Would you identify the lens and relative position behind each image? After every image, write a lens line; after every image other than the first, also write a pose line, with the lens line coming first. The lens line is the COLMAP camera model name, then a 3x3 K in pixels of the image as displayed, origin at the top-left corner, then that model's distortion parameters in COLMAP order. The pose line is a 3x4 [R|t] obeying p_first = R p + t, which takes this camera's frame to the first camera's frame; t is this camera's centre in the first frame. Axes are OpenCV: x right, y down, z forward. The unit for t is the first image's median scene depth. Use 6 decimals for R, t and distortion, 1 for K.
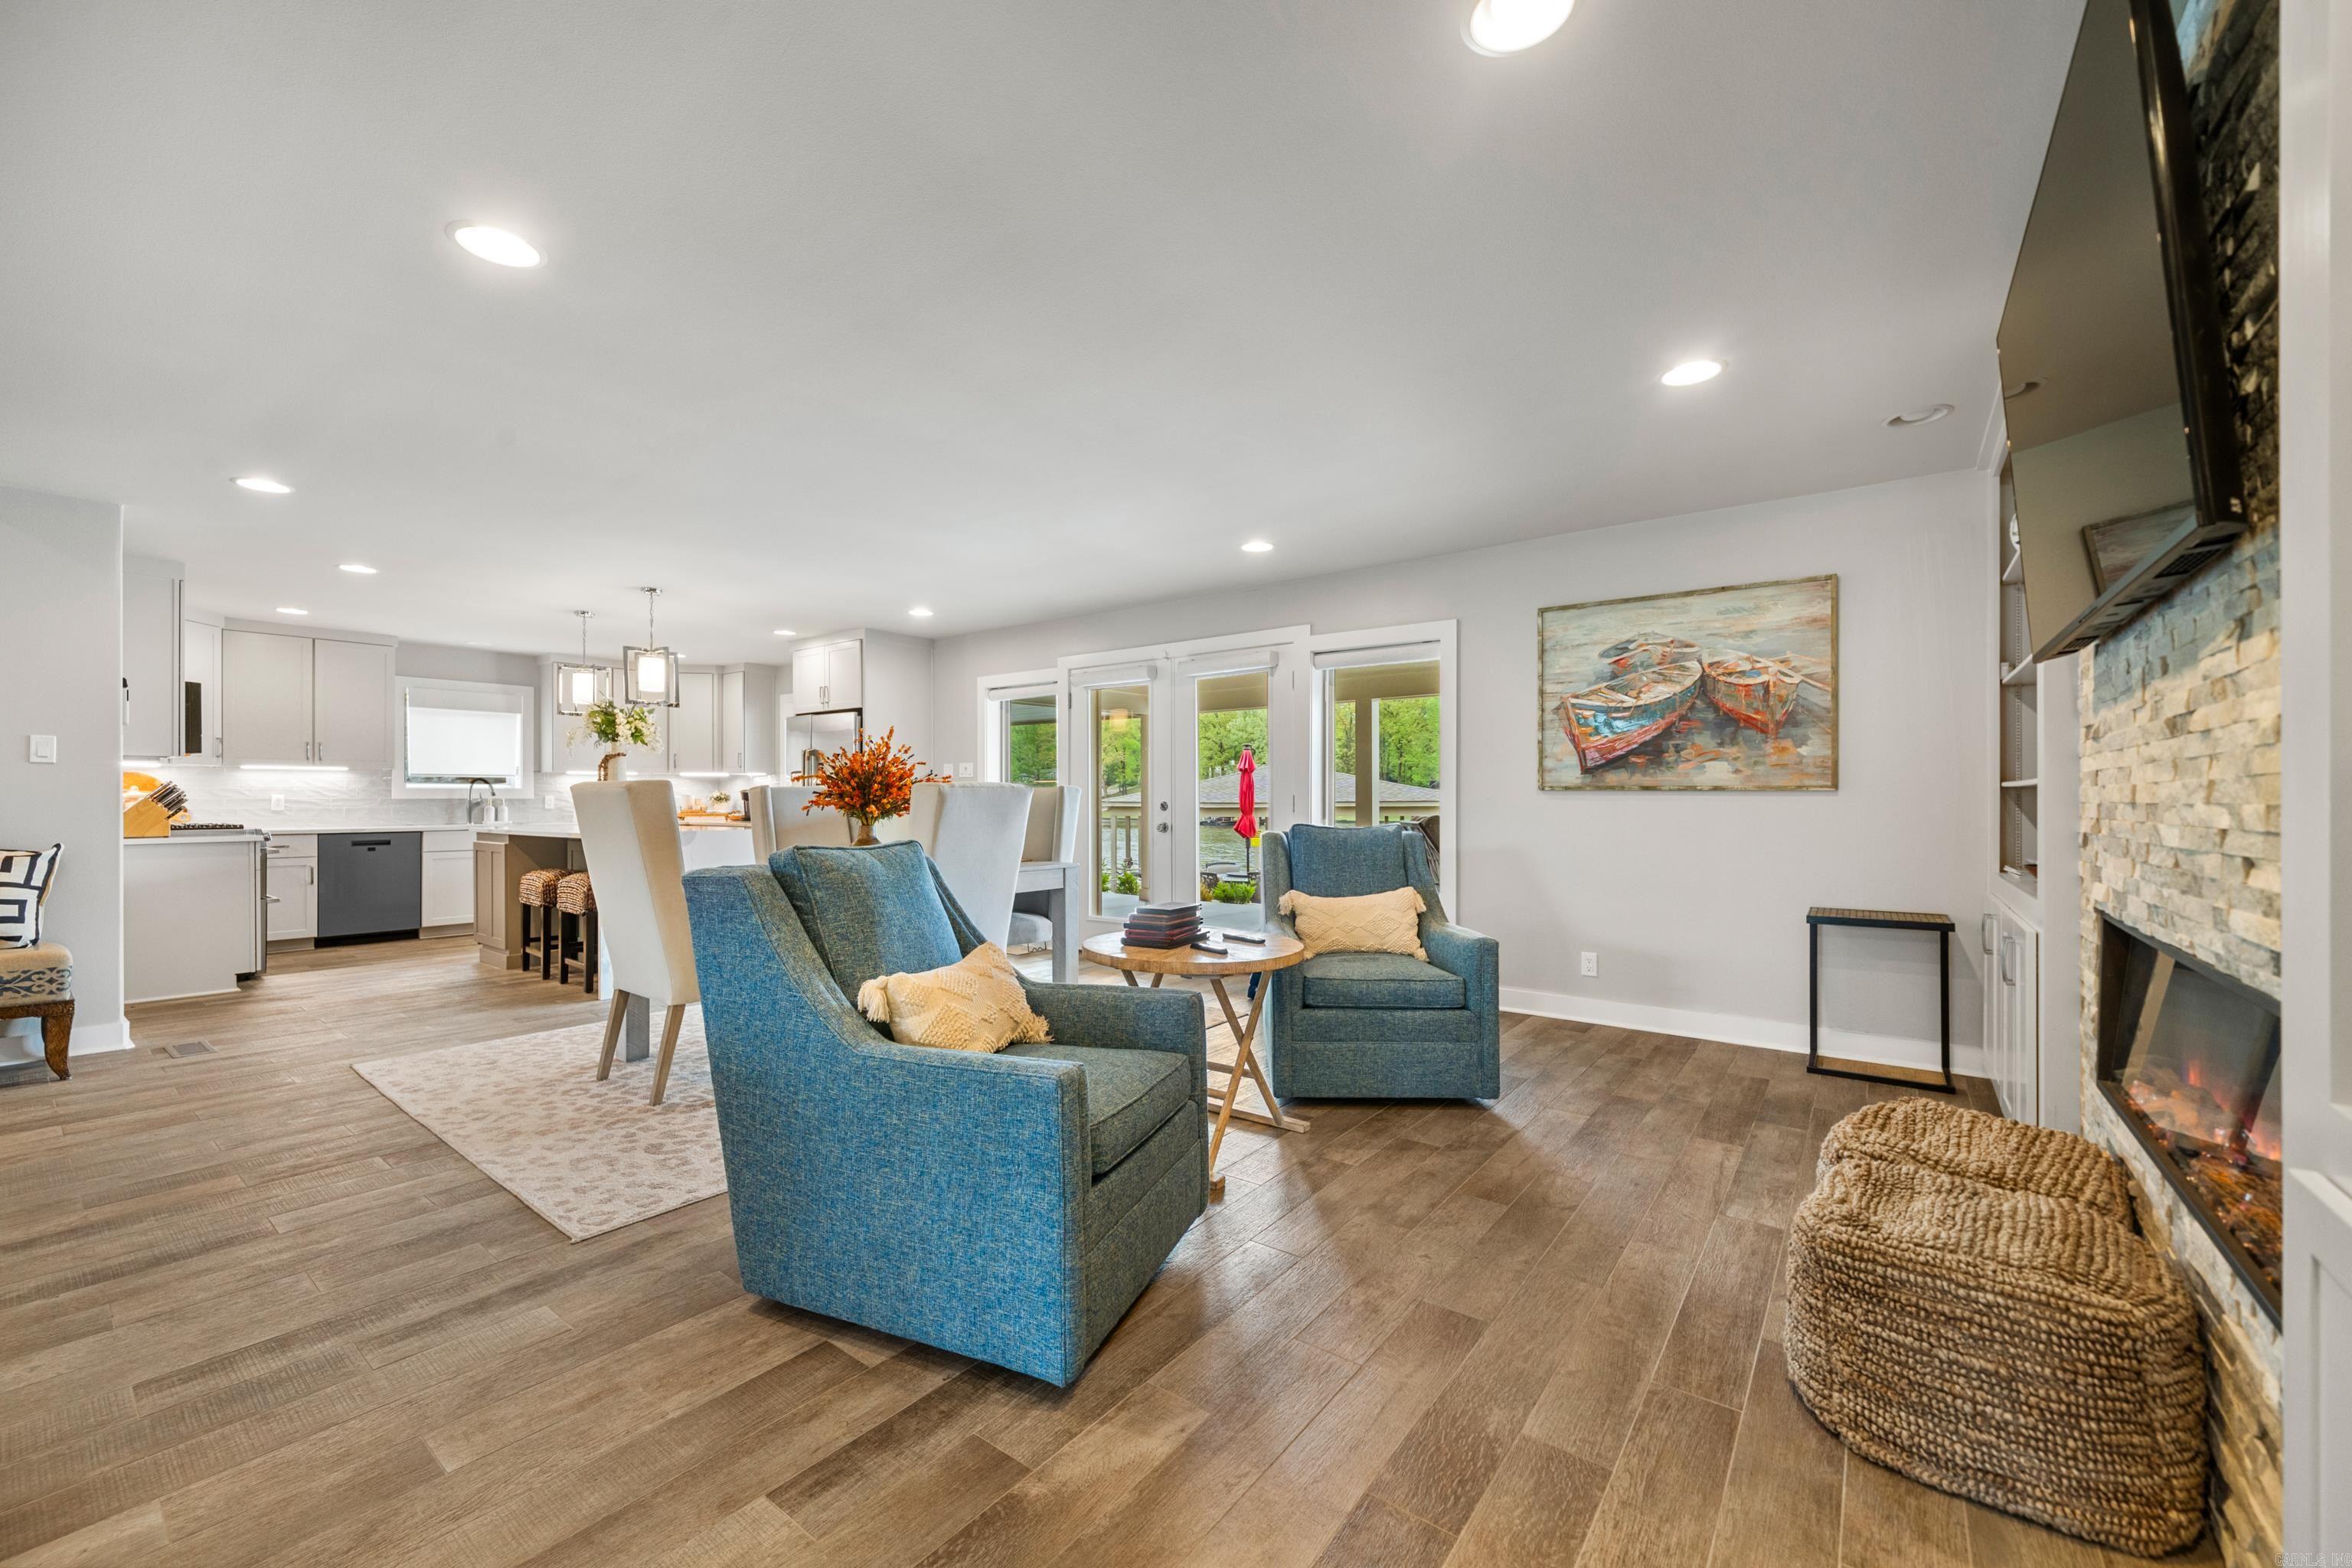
lens RADIAL K [[940.5, 0, 1163.8], [0, 940.5, 794.3], [0, 0, 1]] dist [-0.000878, -0.000857]
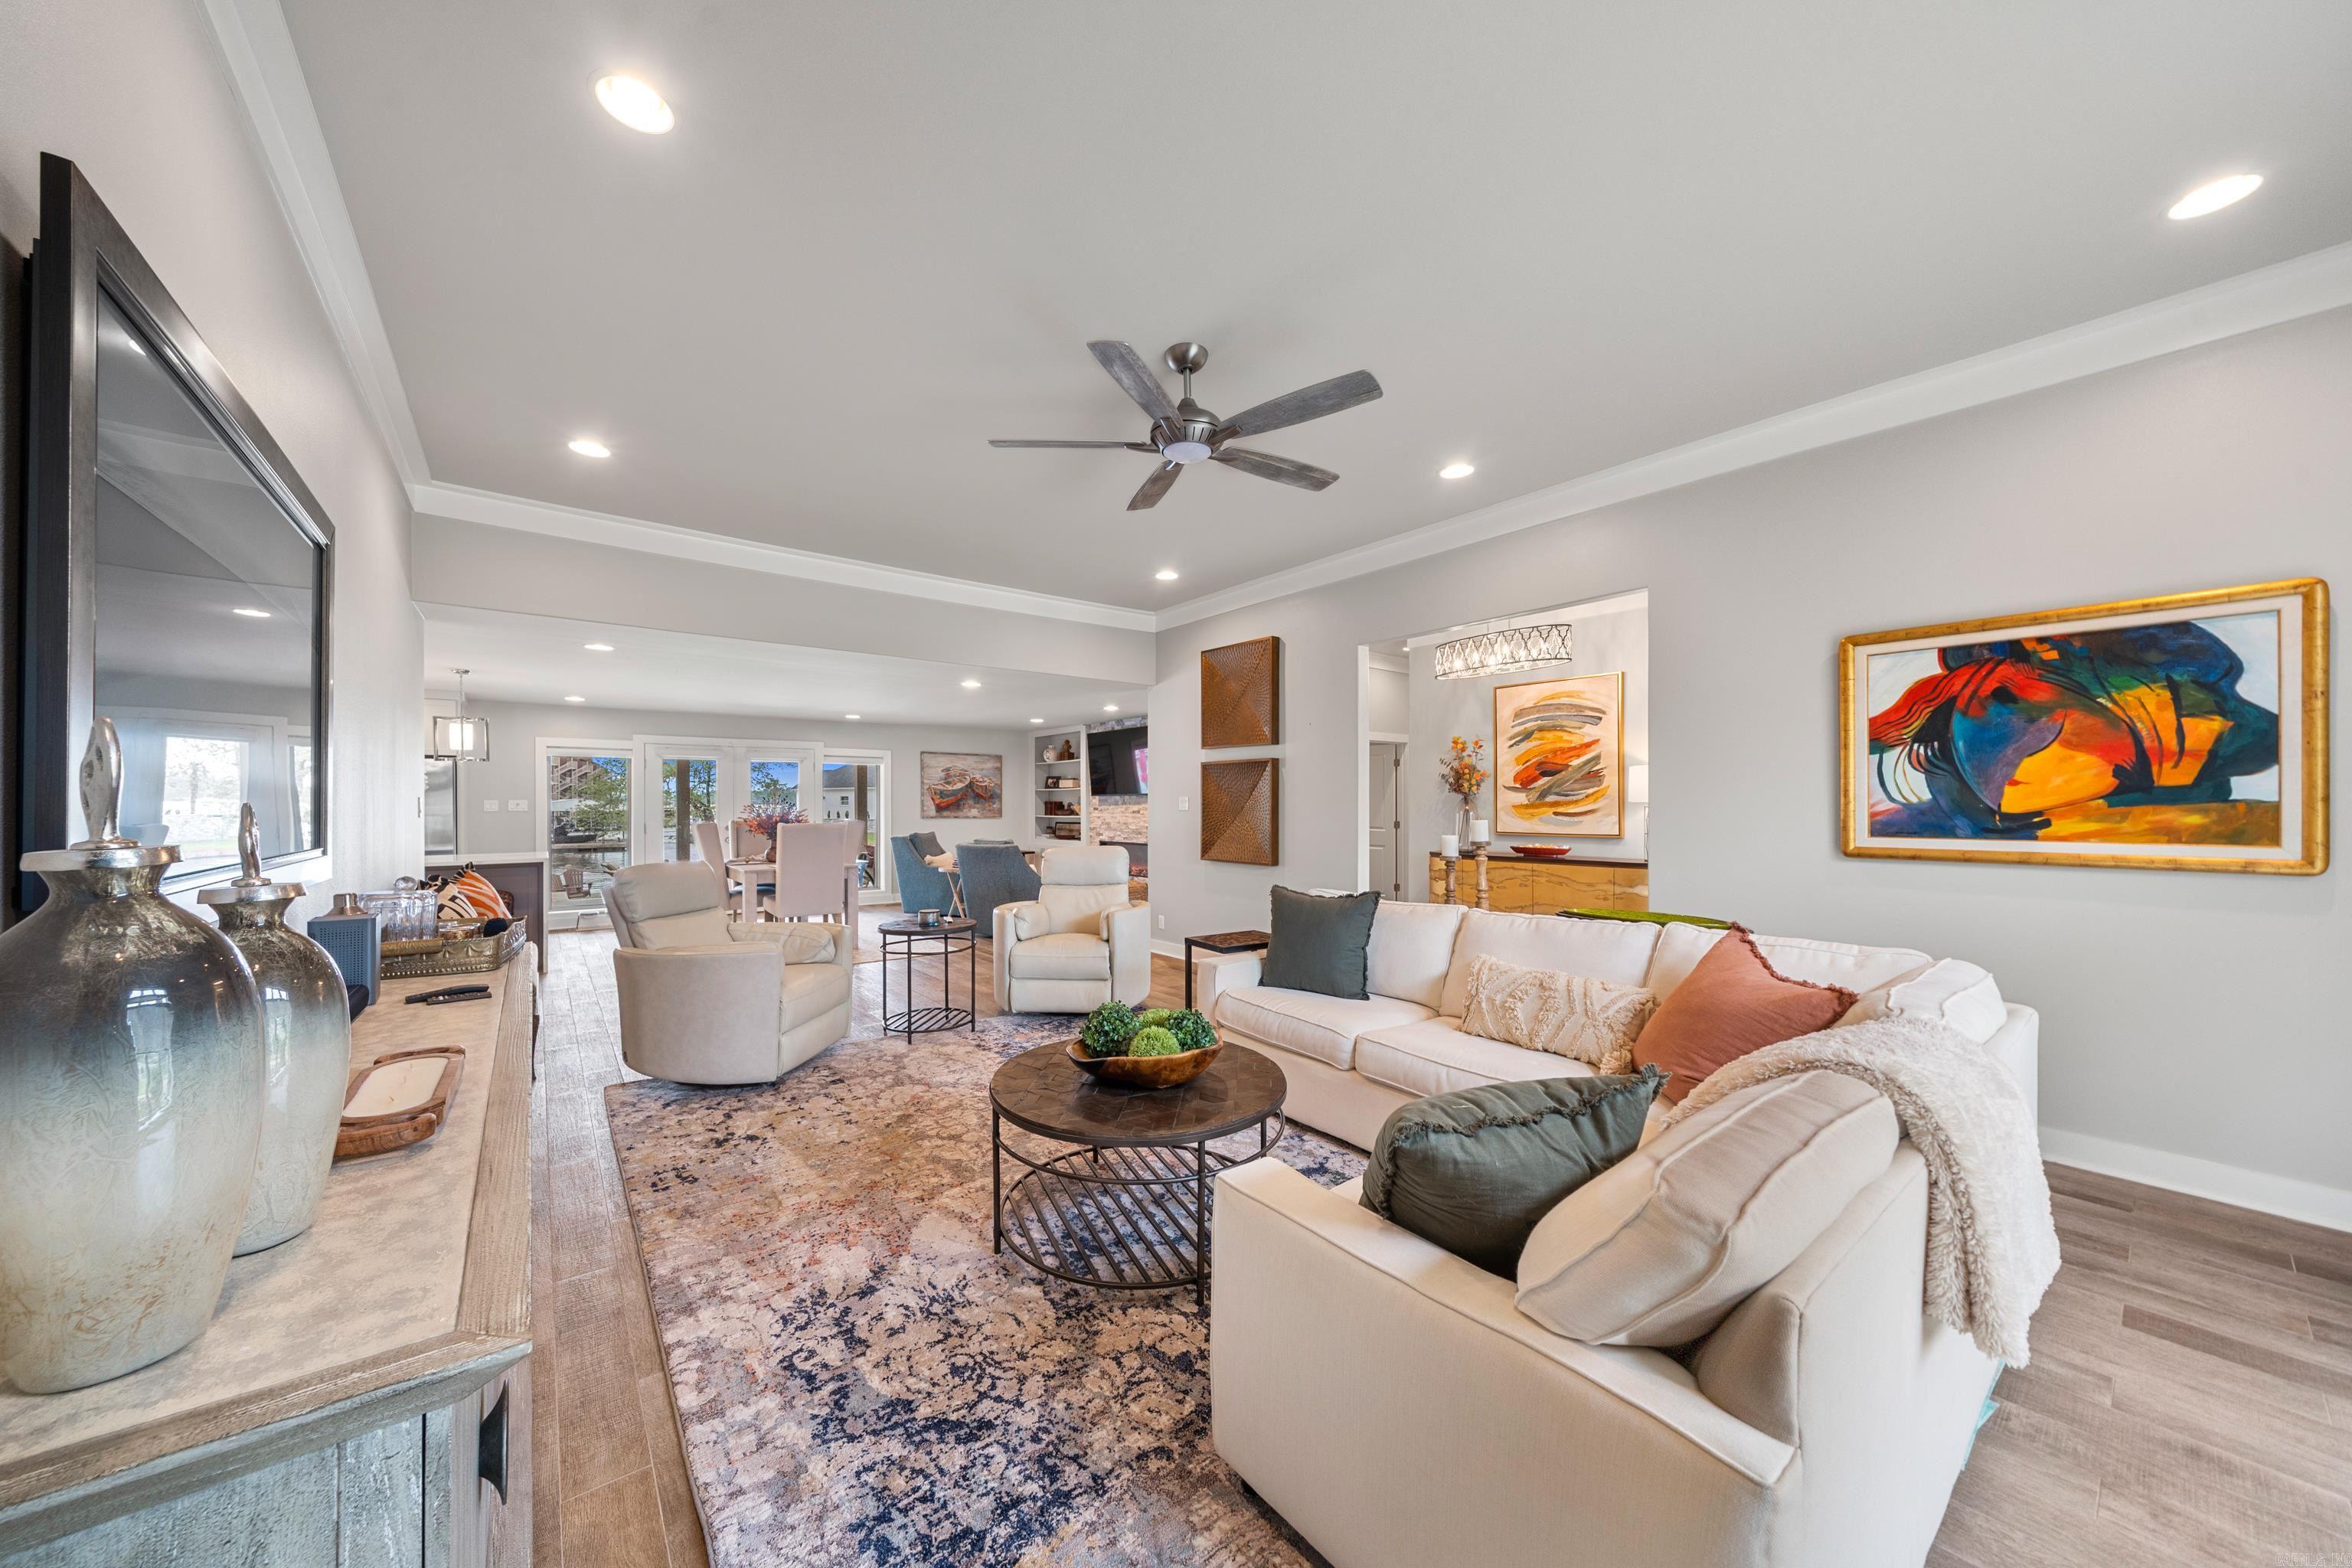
lens RADIAL K [[811.3, 0, 1150.5], [0, 811.3, 799.5], [0, 0, 1]] dist [-0.005670, 0.000614]
pose [[0.255838, 0.006689, 0.966697, -1.914320], [-0.004224, 0.999974, -0.005801, -0.052270], [-0.966710, -0.002599, 0.255860, -0.285147]]
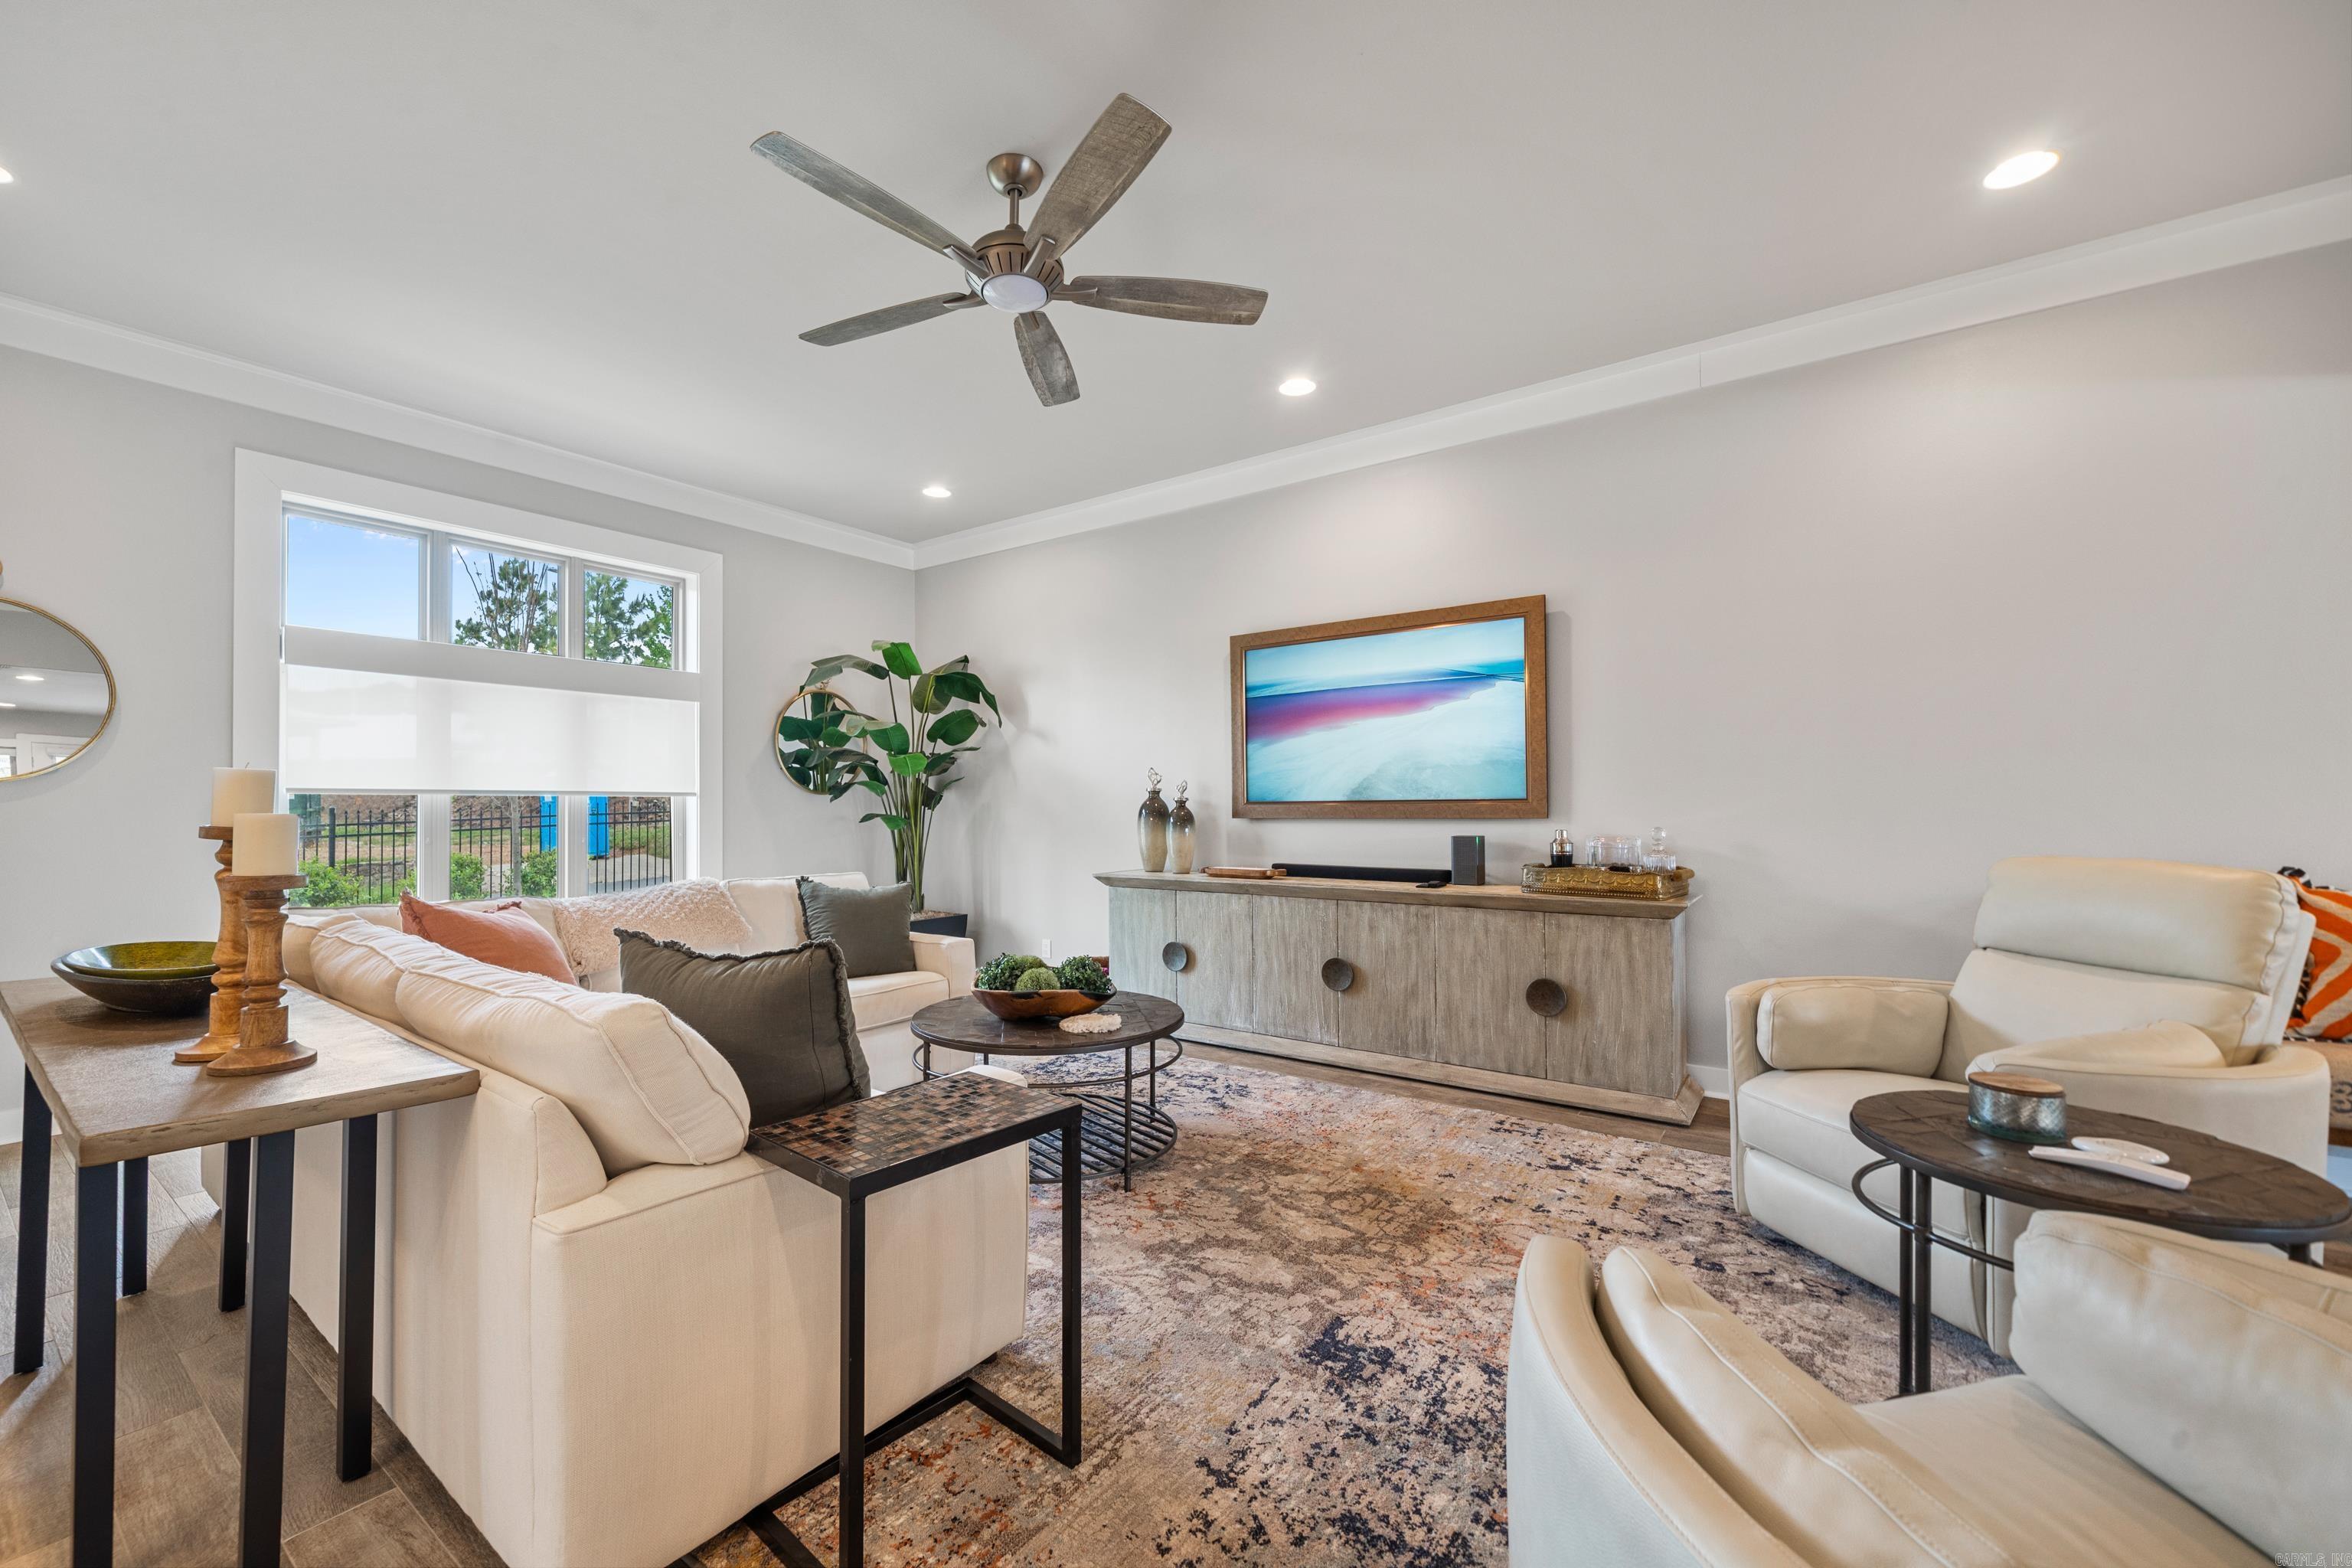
lens RADIAL K [[940.5, 0, 1166.9], [0, 940.5, 796.8], [0, 0, 1]] dist [-0.000878, -0.000857]
pose [[0.040045, -0.011101, -0.999136, -0.571498], [0.010256, 0.999890, -0.010698, -0.017486], [0.999145, -0.009818, 0.040155, -0.058472]]
